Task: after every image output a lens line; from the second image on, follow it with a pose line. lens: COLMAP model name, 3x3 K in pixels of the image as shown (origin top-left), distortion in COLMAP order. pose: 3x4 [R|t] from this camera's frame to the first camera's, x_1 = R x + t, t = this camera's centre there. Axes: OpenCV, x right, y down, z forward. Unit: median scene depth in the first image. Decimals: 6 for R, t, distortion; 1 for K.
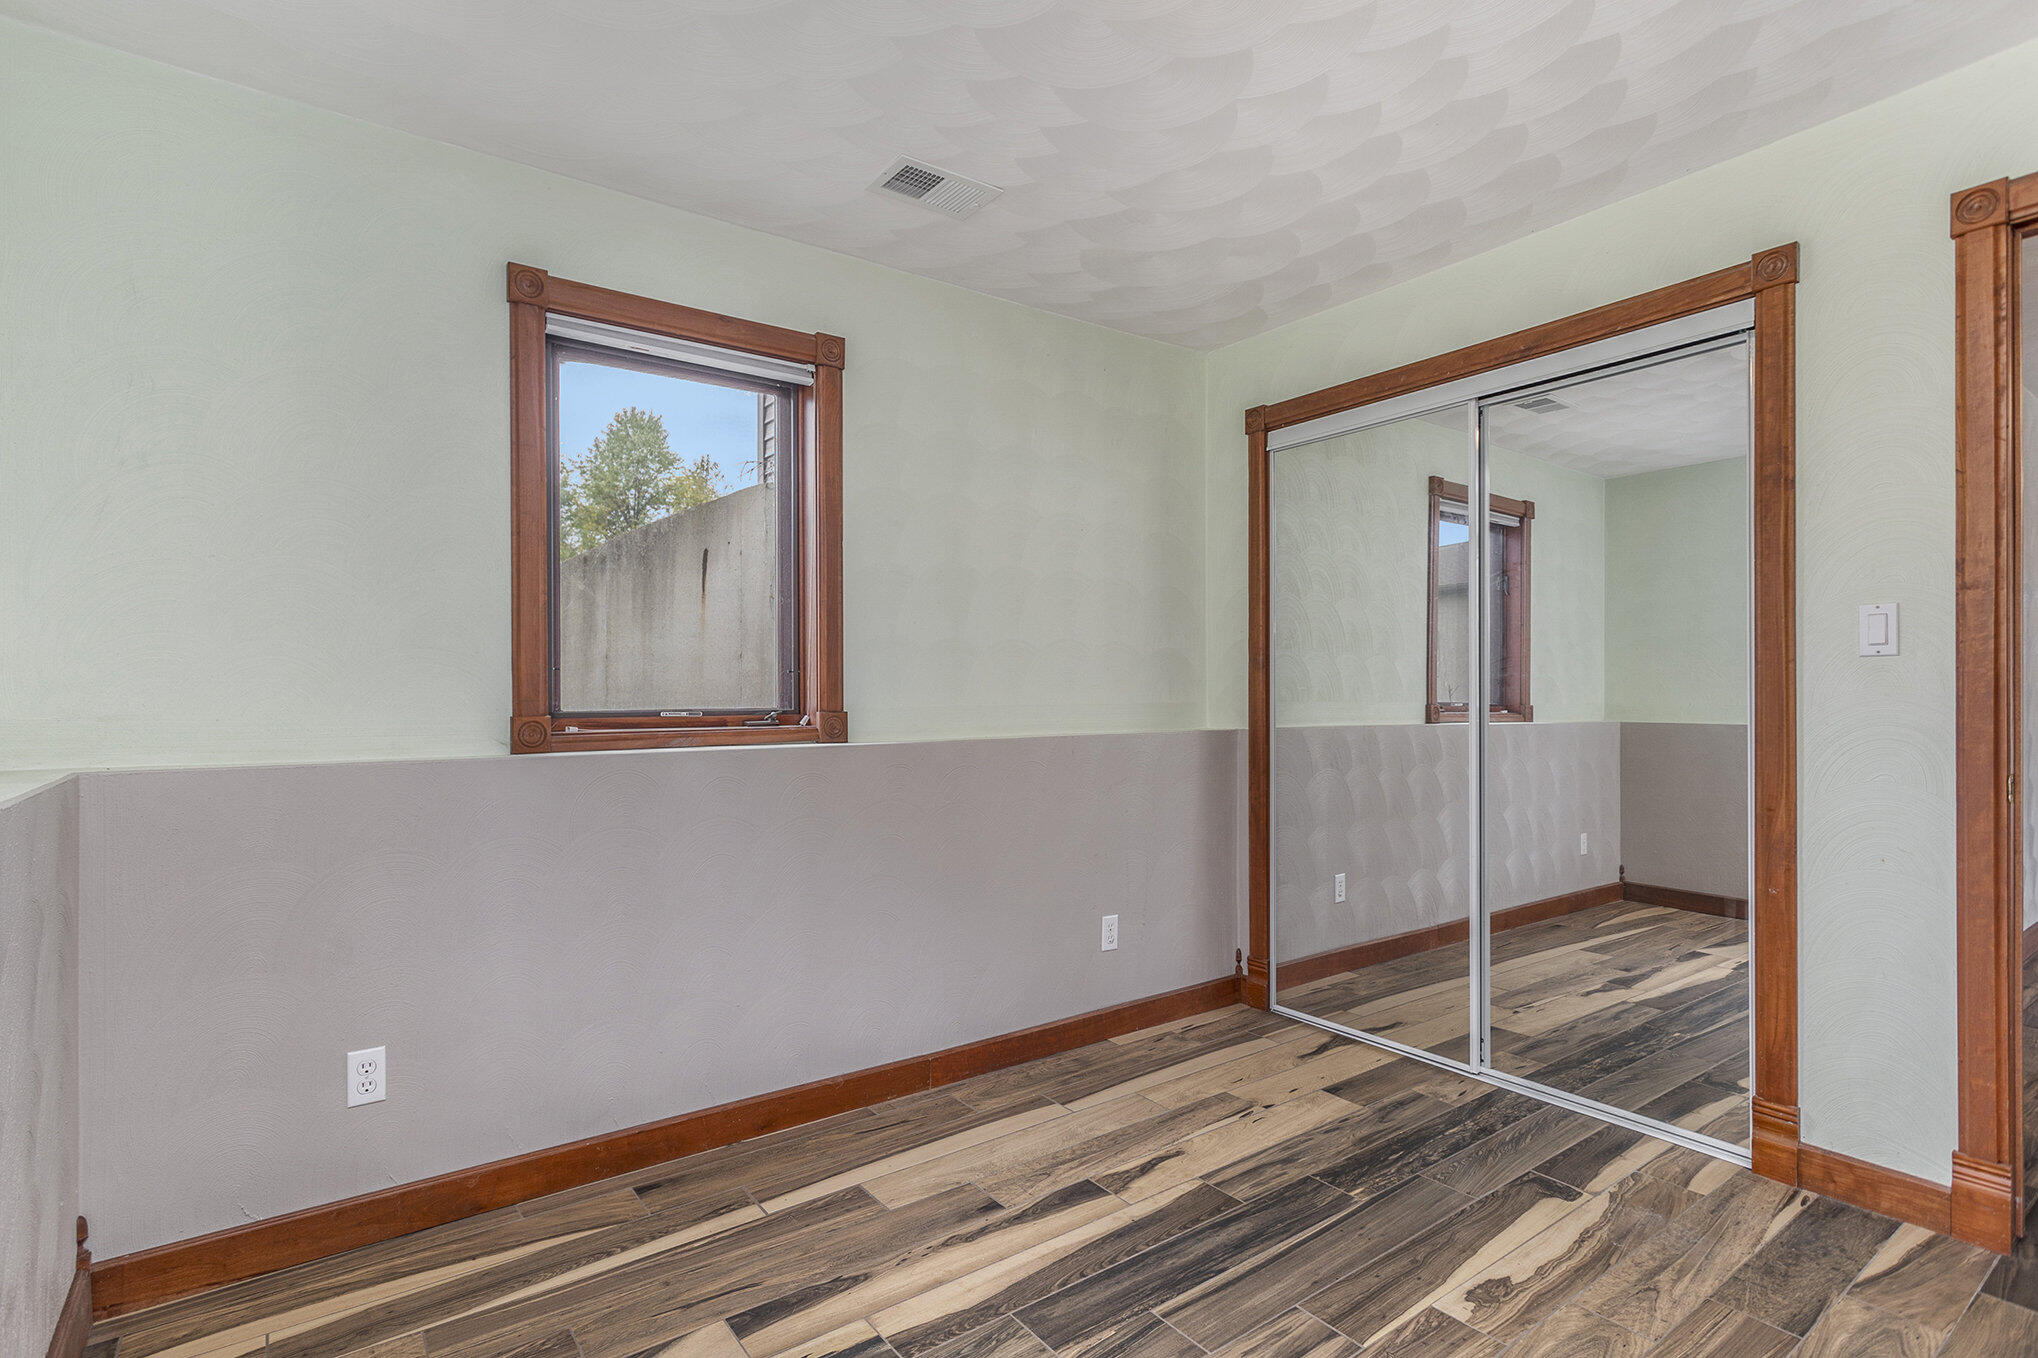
lens RADIAL K [[972.0, 0, 1016.2], [0, 972.0, 686.5], [0, 0, 1]] dist [-0.000723, 0.000060]
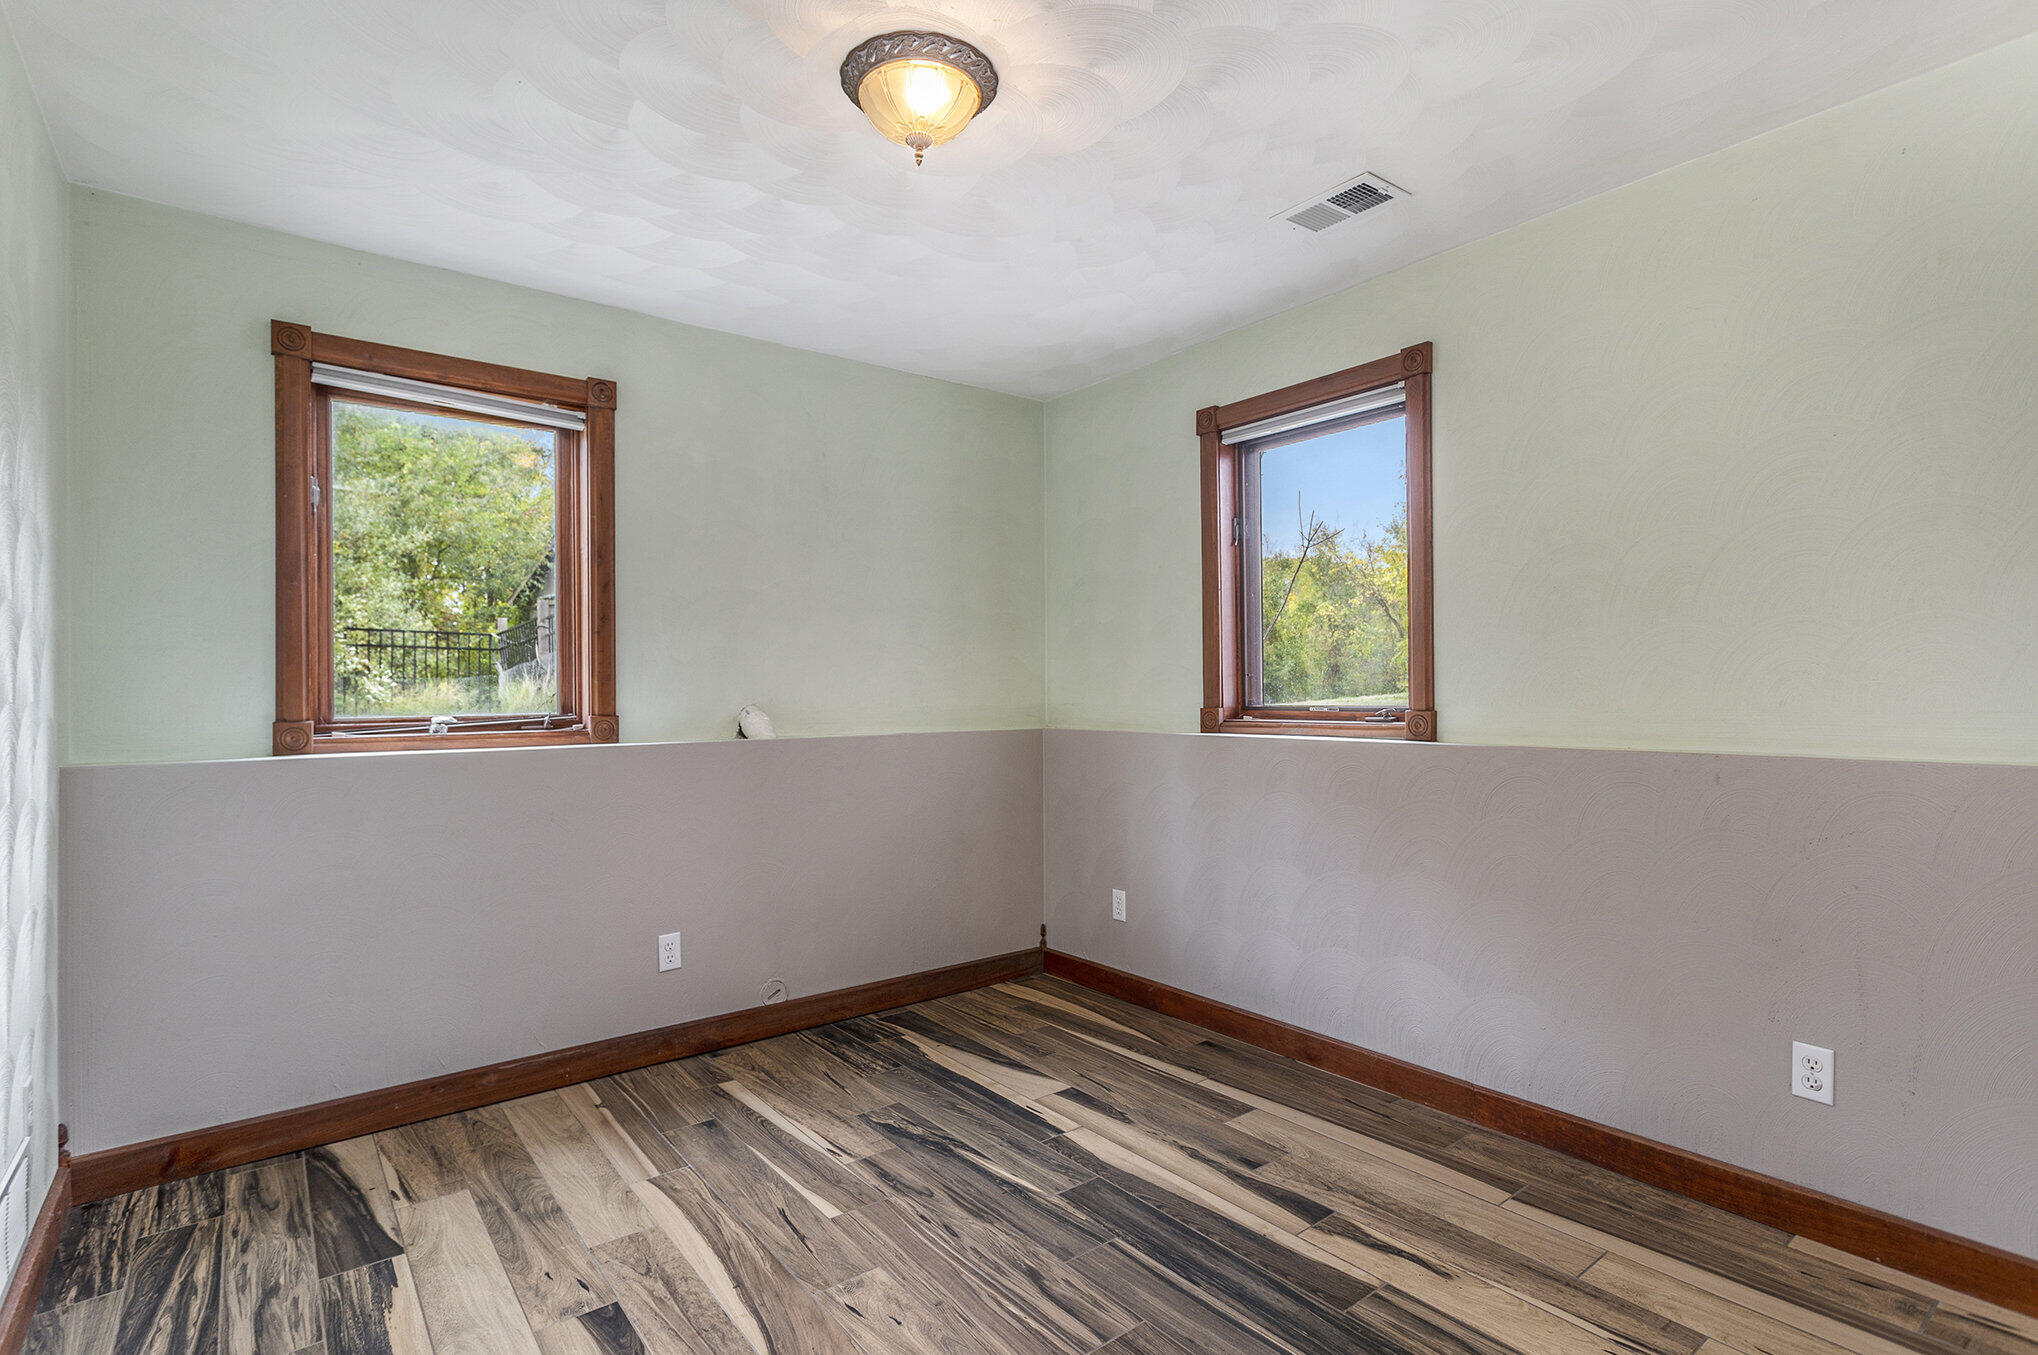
lens RADIAL K [[968.0, 0, 1016.6], [0, 968.0, 667.9], [0, 0, 1]] dist [0.001899, 0.000664]
pose [[0.041968, -0.016754, -0.998978, 1.061613], [0.021808, 0.999637, -0.015849, -0.016541], [0.998881, -0.021121, 0.042318, 0.691647]]
